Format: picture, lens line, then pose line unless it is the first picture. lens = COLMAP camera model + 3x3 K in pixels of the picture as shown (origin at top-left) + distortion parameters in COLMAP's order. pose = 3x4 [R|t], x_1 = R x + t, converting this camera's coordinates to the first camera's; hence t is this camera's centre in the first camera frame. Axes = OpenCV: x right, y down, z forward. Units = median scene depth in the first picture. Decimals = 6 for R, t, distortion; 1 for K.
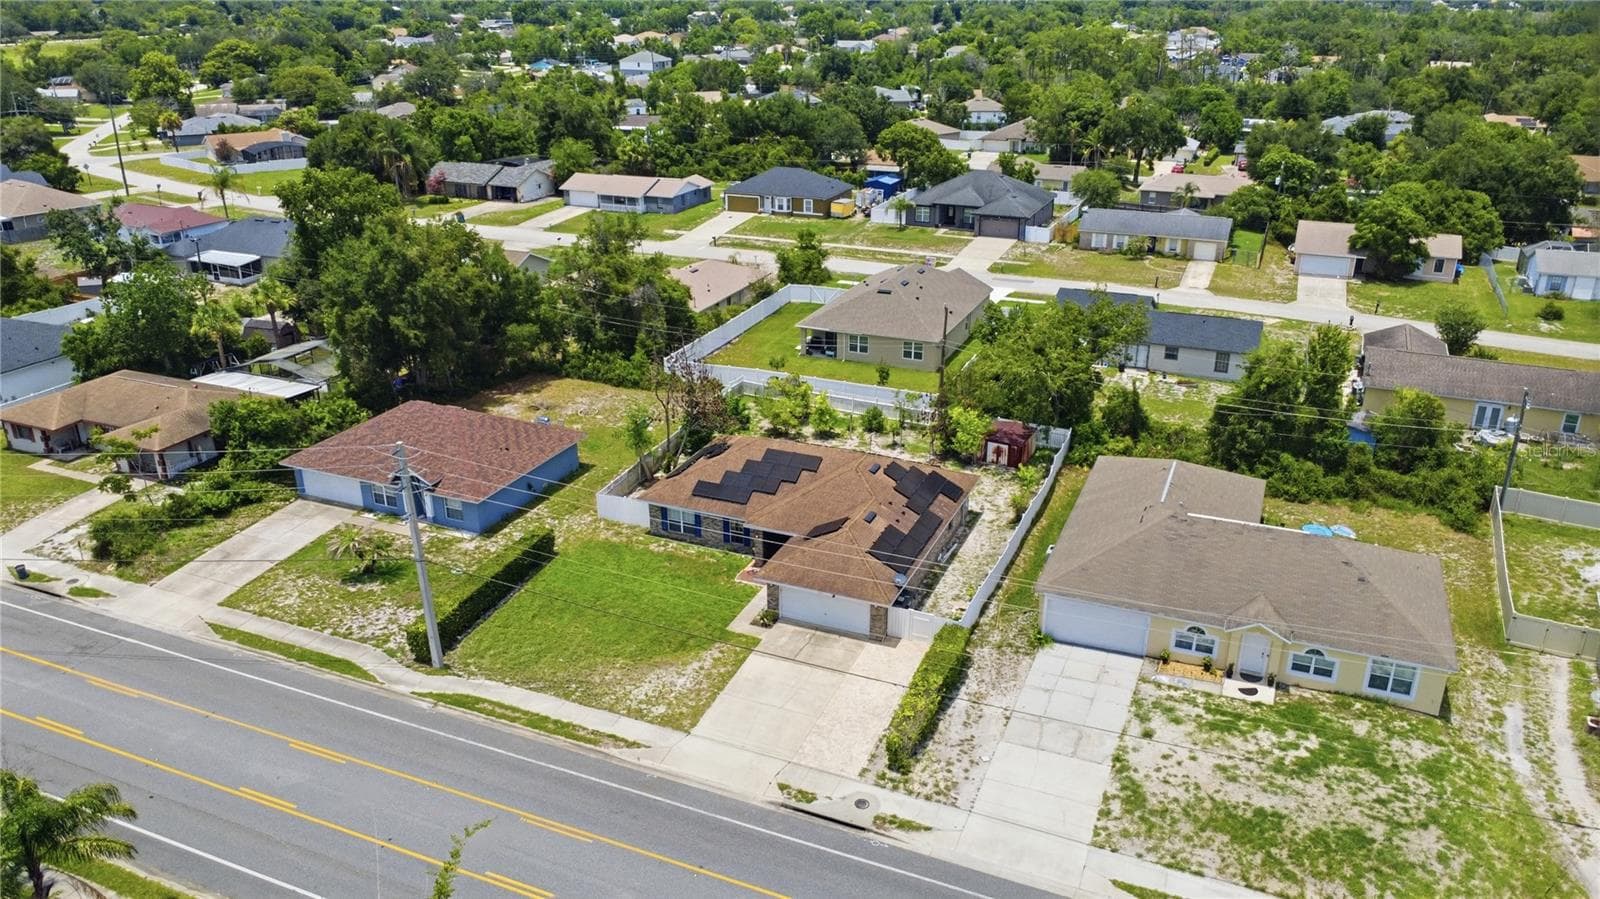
lens RADIAL K [[1173.2, 0, 799.4], [0, 1173.2, 447.1], [0, 0, 1]] dist [0.000527, -0.006926]
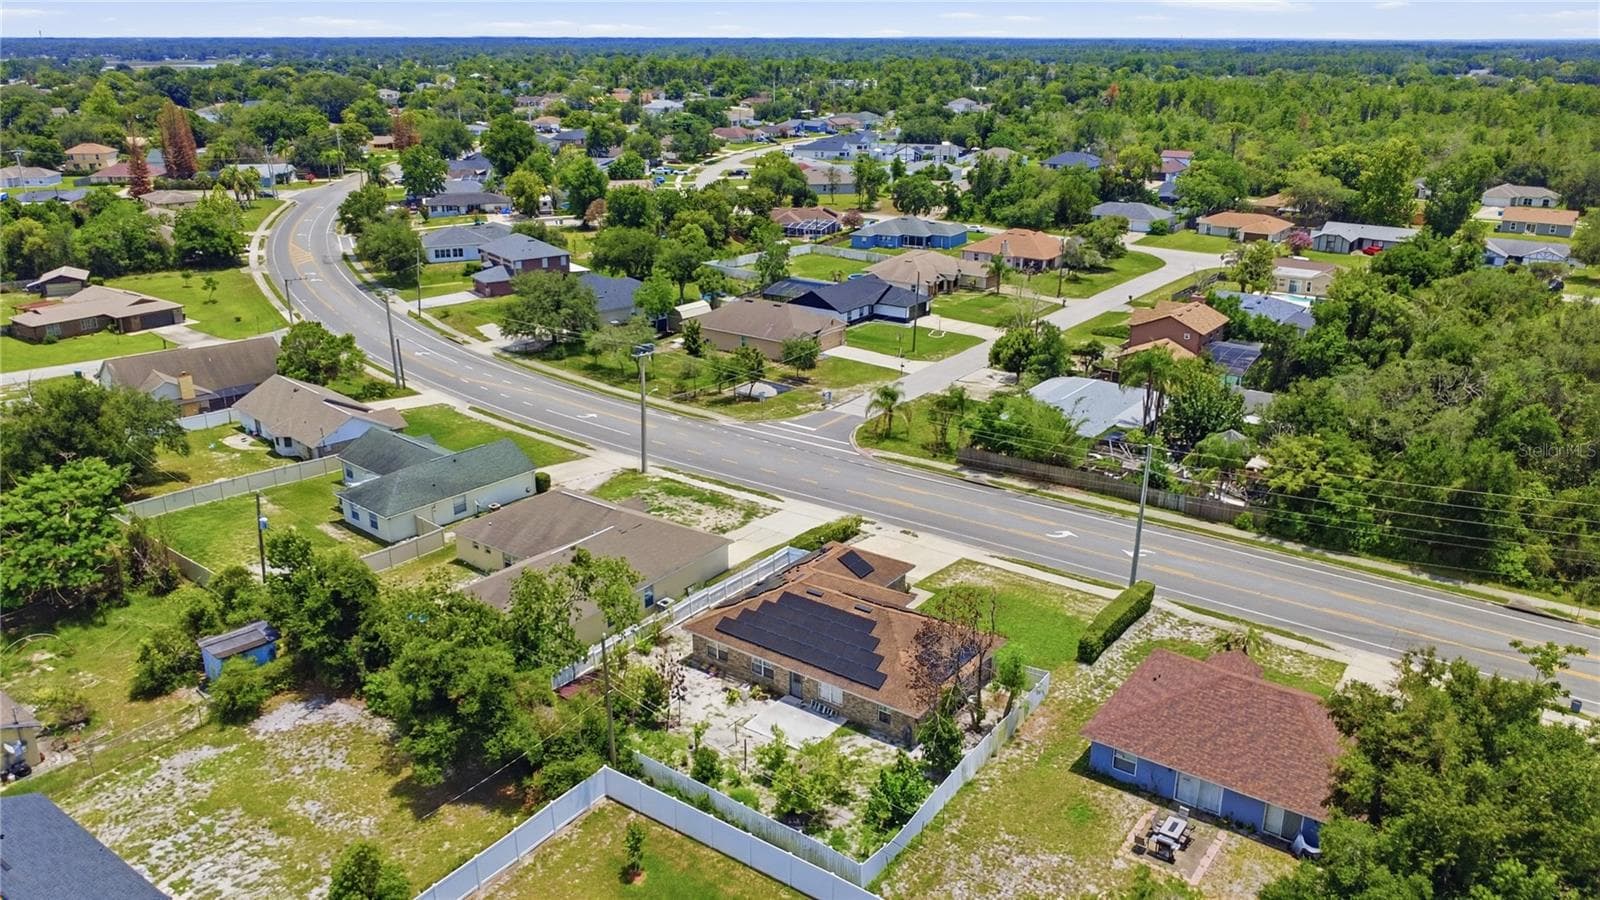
lens RADIAL K [[1173.2, 0, 797.9], [0, 1173.2, 452.1], [0, 0, 1]] dist [0.000527, -0.006926]
pose [[-0.972788, -0.076115, 0.218836, -0.165373], [0.088861, 0.749708, 0.655776, -0.768232], [-0.213977, 0.657377, -0.722544, 1.619249]]
